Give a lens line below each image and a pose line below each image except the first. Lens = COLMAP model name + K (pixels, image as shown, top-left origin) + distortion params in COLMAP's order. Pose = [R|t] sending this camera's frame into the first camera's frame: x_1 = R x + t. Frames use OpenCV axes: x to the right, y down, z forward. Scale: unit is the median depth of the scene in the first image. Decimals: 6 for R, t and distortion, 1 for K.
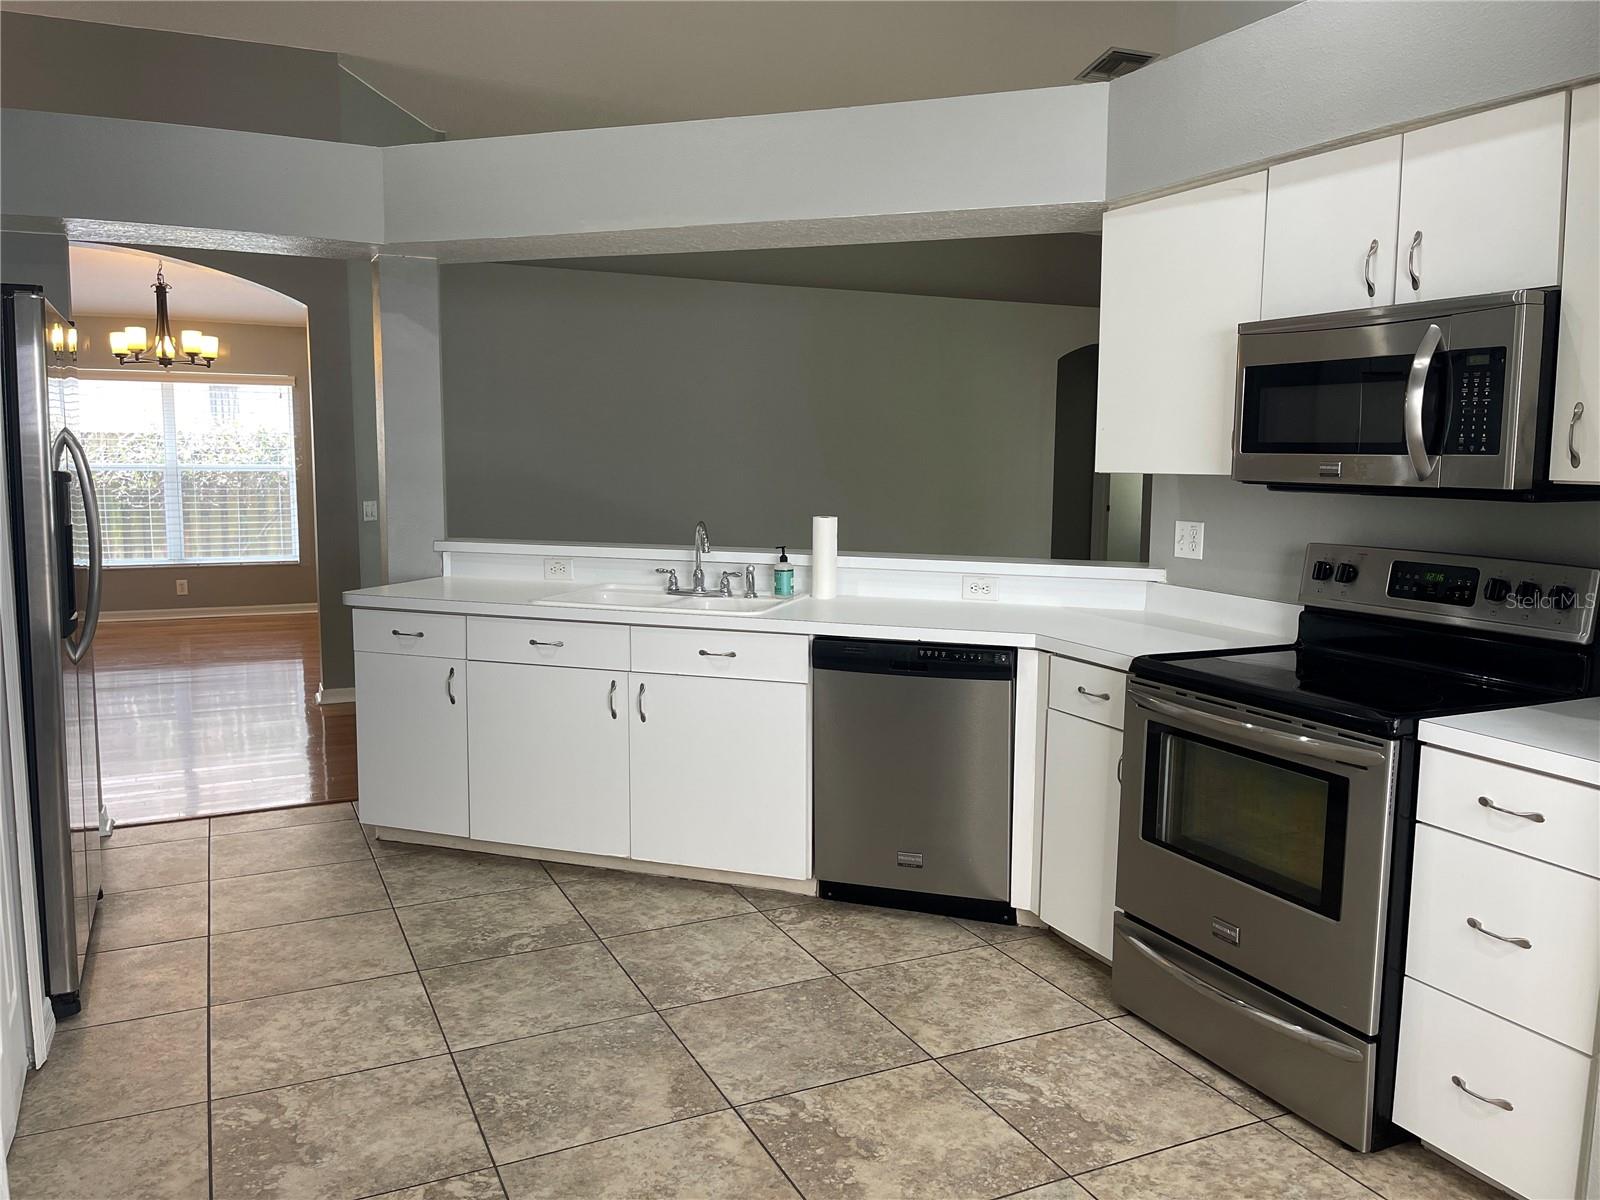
lens RADIAL K [[1221.3, 0, 807.8], [0, 1221.3, 602.3], [0, 0, 1]] dist [0.049165, -0.044462]
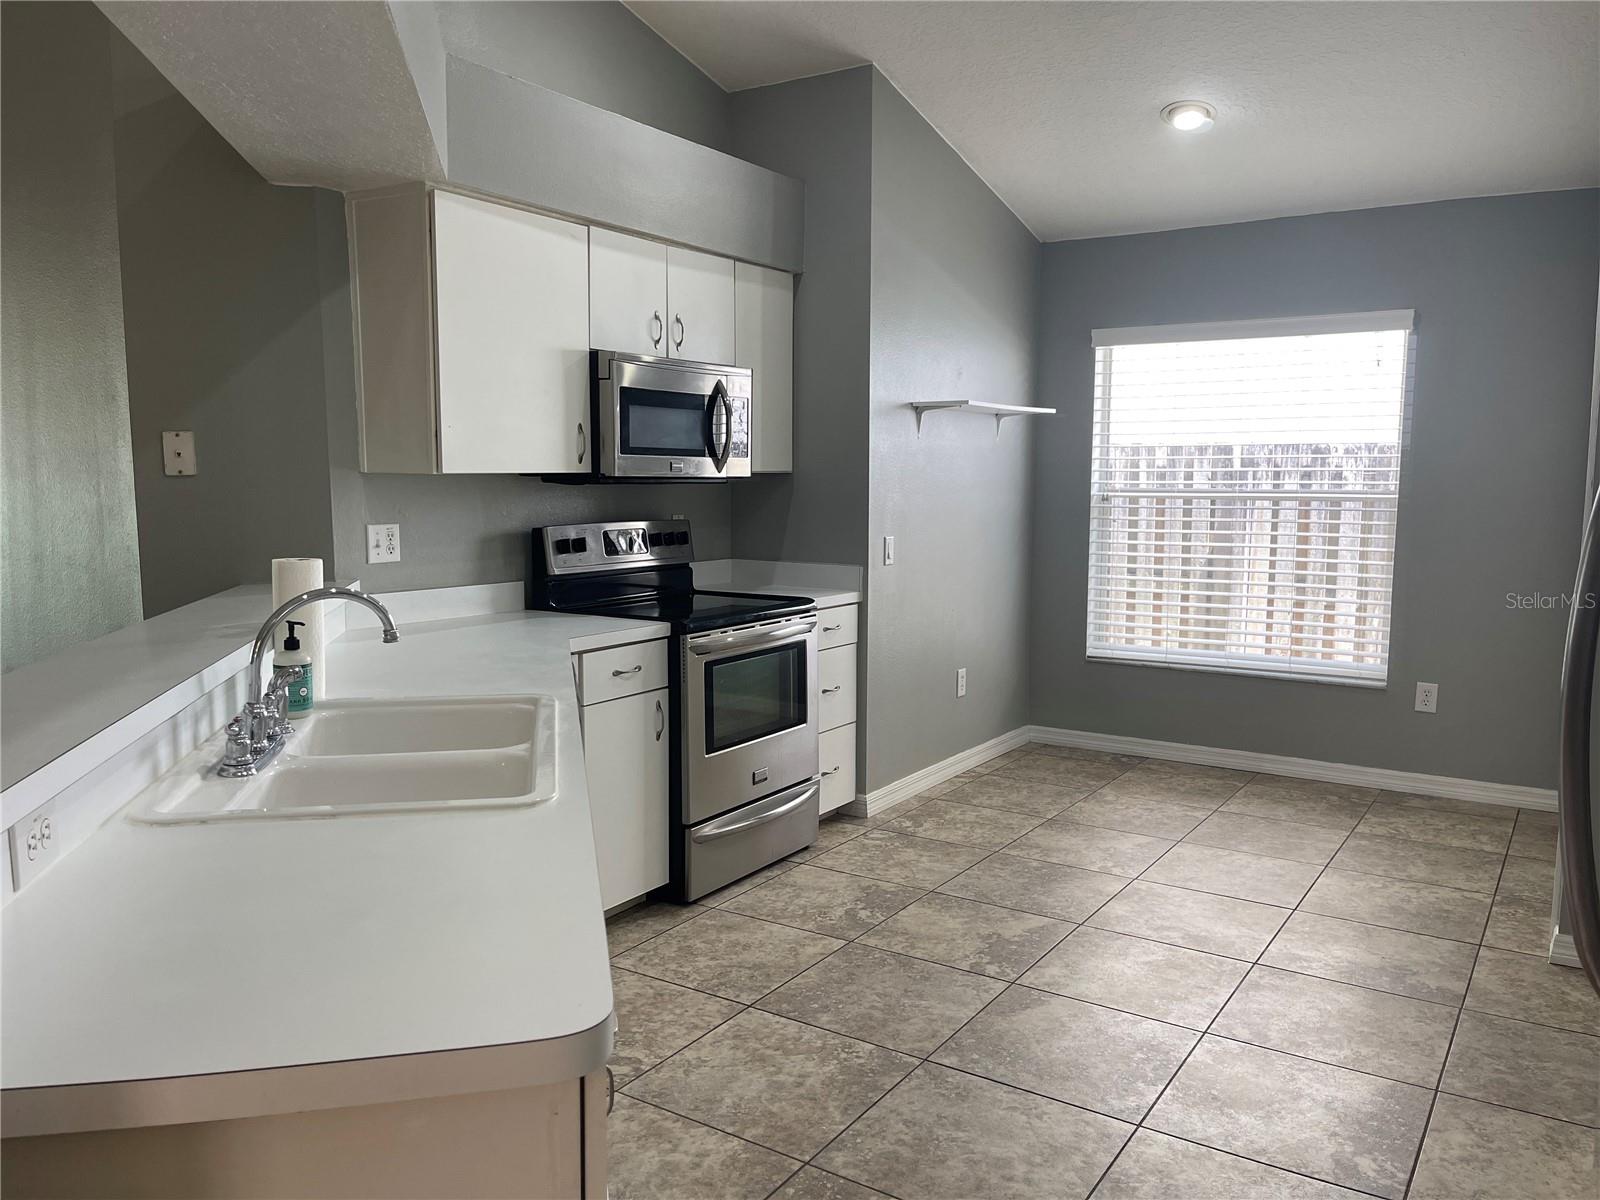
lens RADIAL K [[1221.3, 0, 800.2], [0, 1221.3, 605.8], [0, 0, 1]] dist [0.049165, -0.044462]
pose [[-0.510620, -0.110051, 0.852734, -0.828279], [0.099055, 0.977642, 0.185485, -0.182635], [-0.854082, 0.179180, -0.488302, 1.473168]]
